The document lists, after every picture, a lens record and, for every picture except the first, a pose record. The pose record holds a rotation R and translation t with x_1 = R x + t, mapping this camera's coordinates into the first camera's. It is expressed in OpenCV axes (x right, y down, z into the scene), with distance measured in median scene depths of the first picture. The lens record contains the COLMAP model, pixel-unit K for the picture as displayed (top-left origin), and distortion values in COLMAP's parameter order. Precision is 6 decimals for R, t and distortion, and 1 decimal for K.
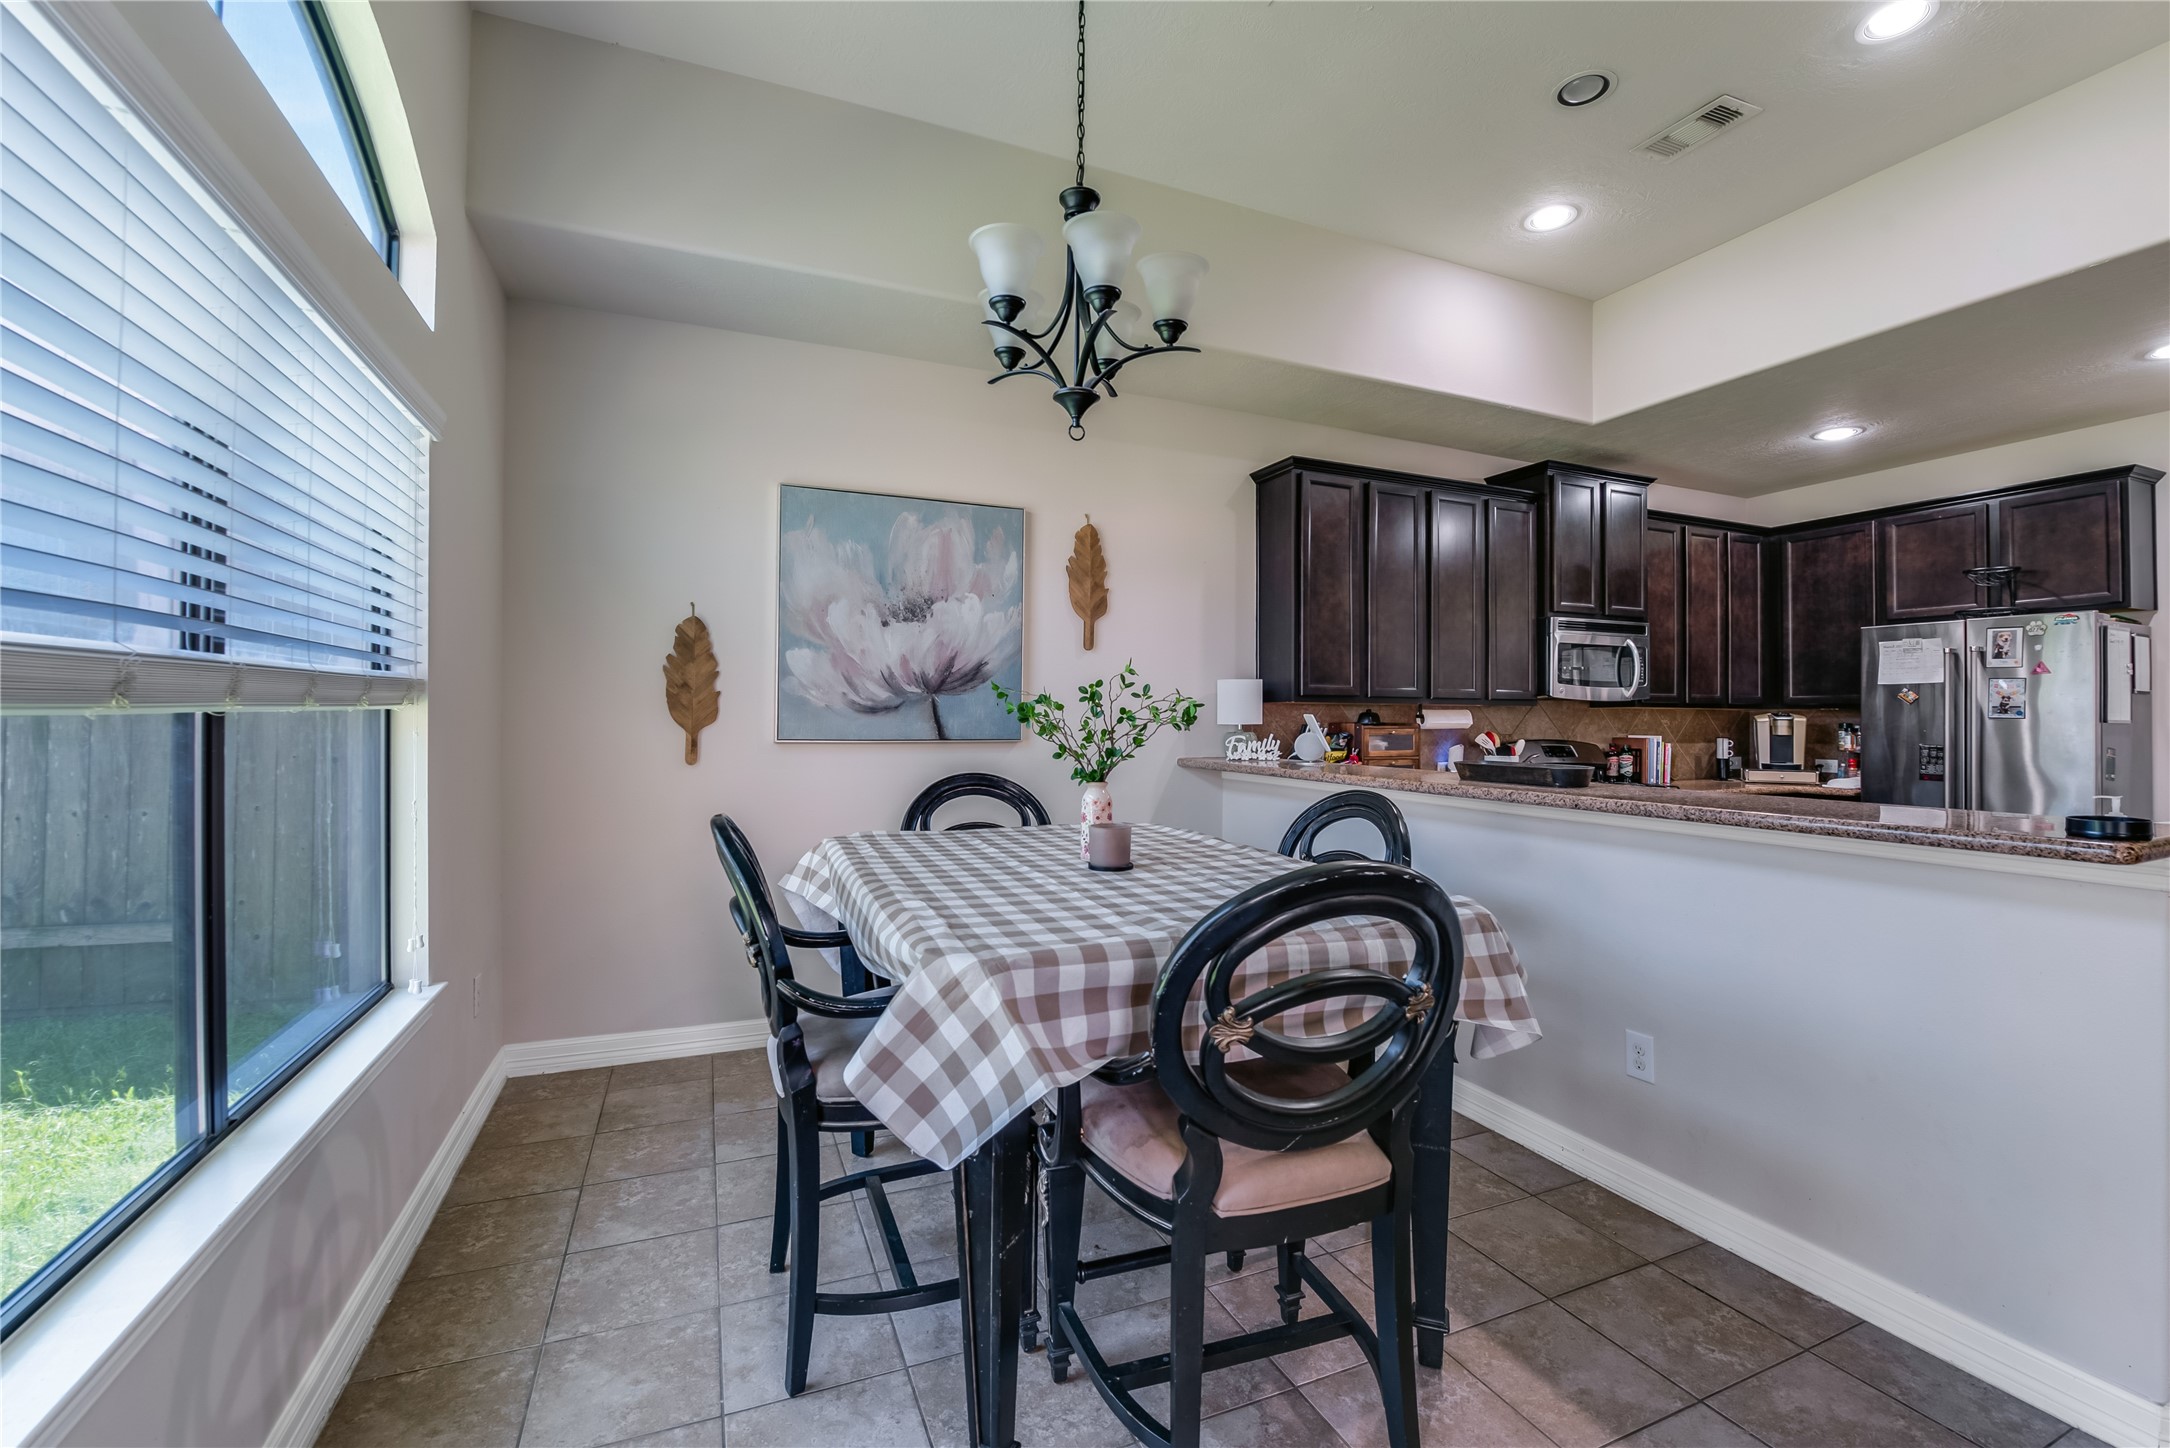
lens RADIAL K [[898.5, 0, 1105.7], [0, 898.5, 724.4], [0, 0, 1]] dist [-0.011545, -0.001132]
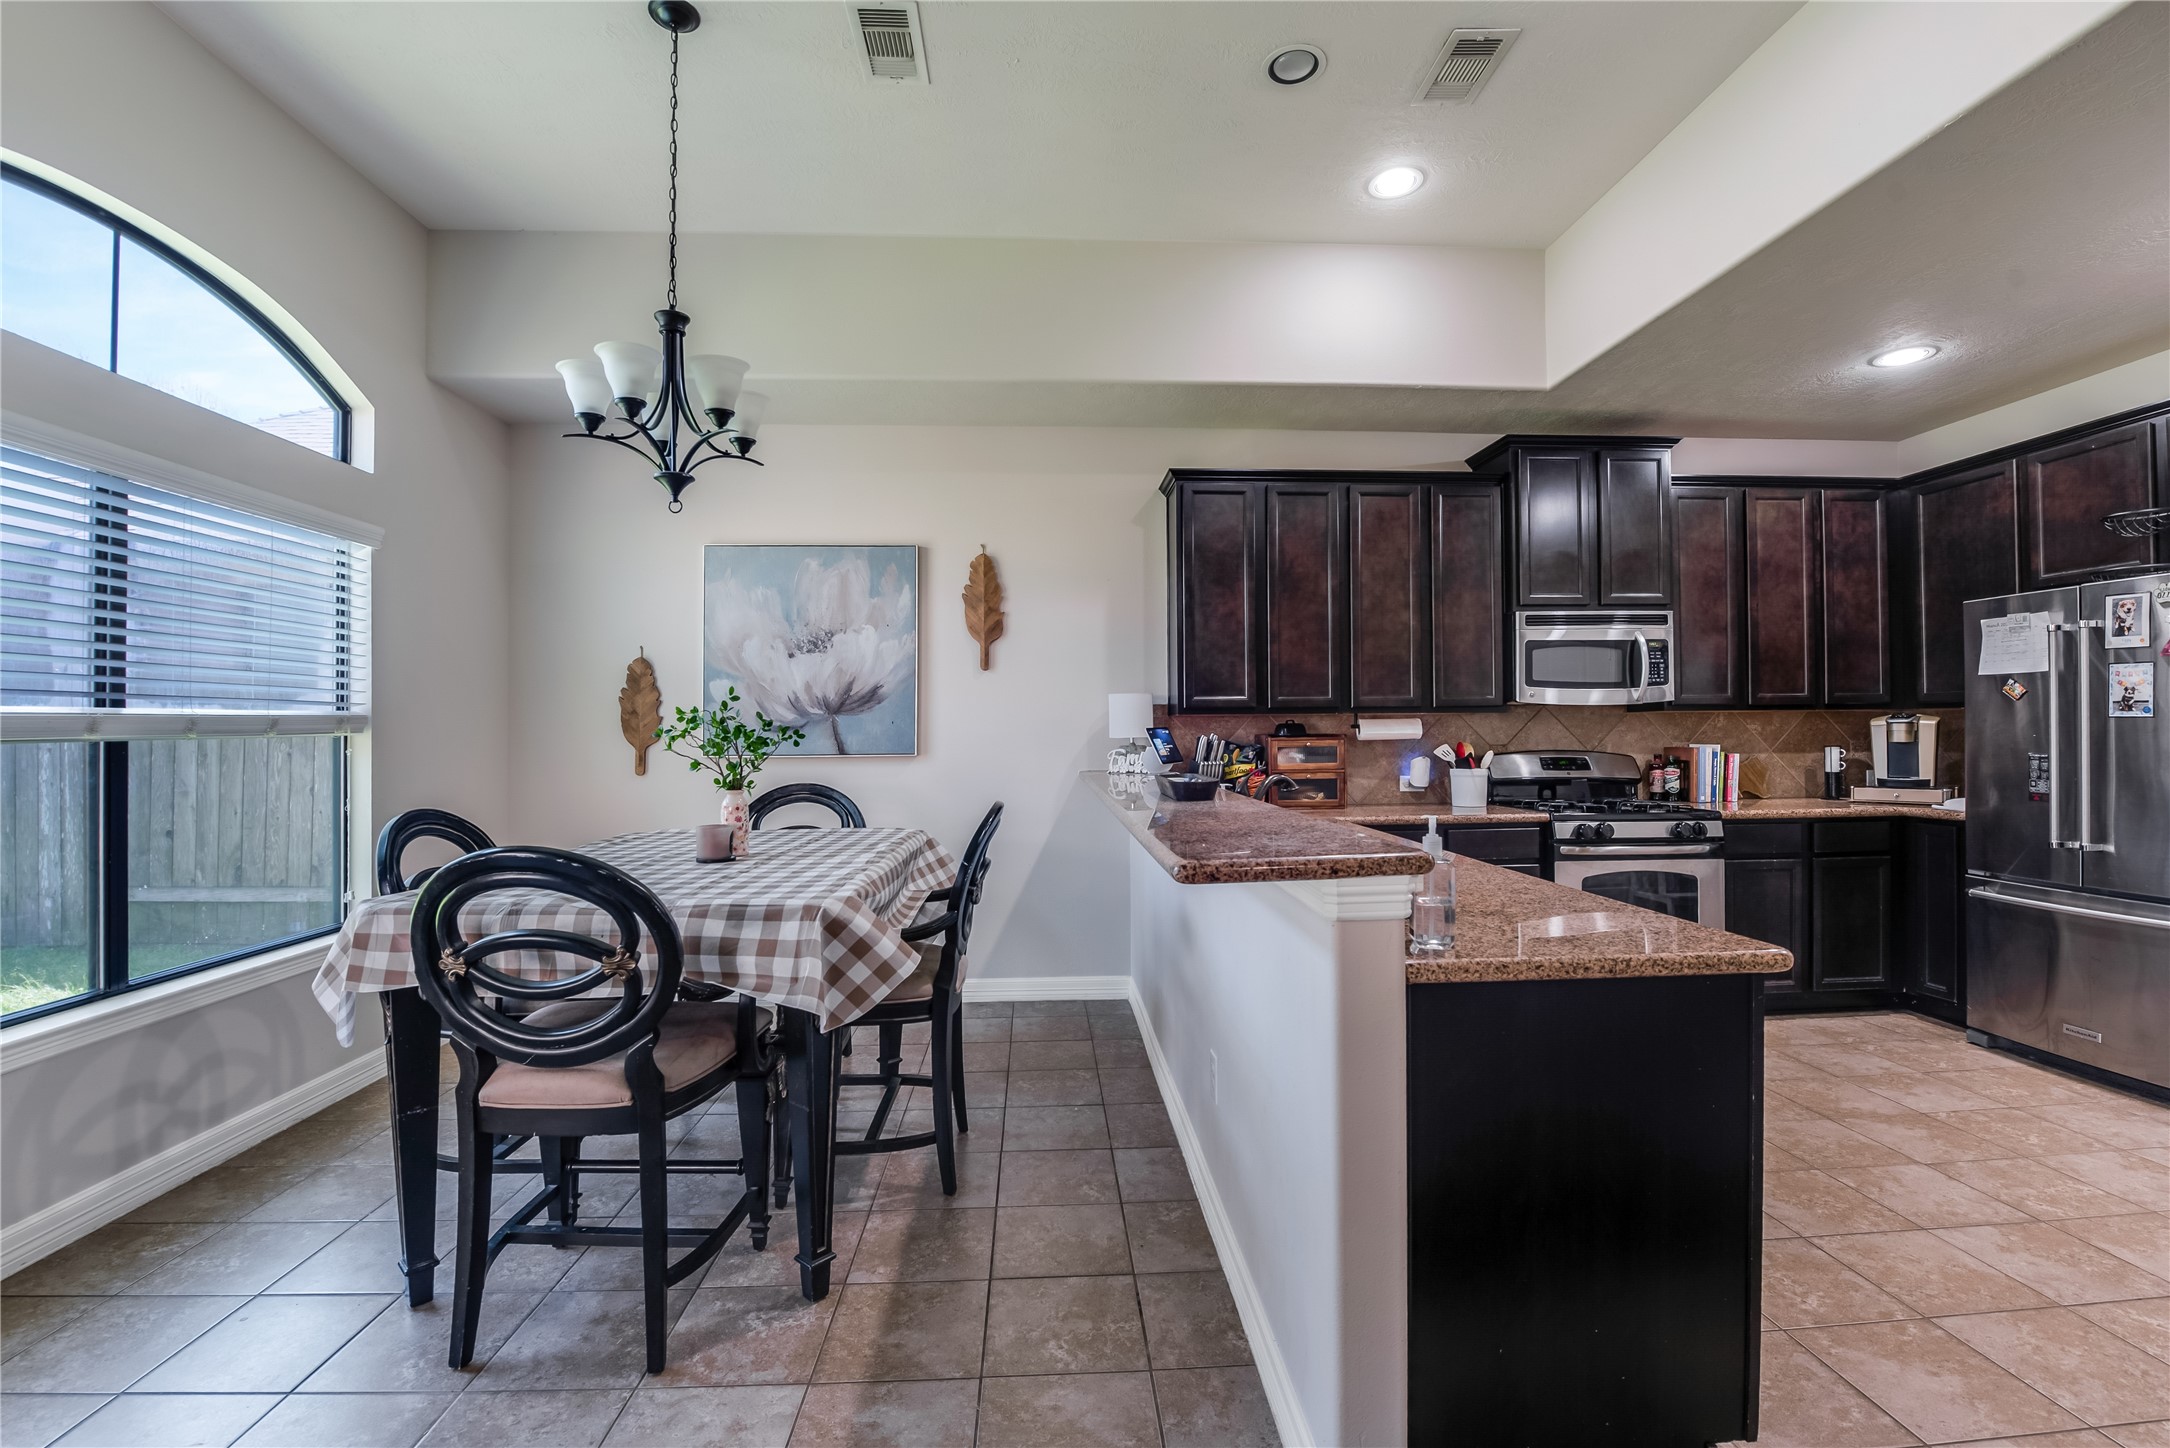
lens RADIAL K [[941.1, 0, 1108.0], [0, 941.1, 732.0], [0, 0, 1]] dist [-0.016469, -0.004307]
pose [[0.938447, -0.013478, -0.345162, 0.496866], [0.011813, 0.999906, -0.006928, 0.000313], [0.345223, 0.002424, 0.938518, -0.003331]]
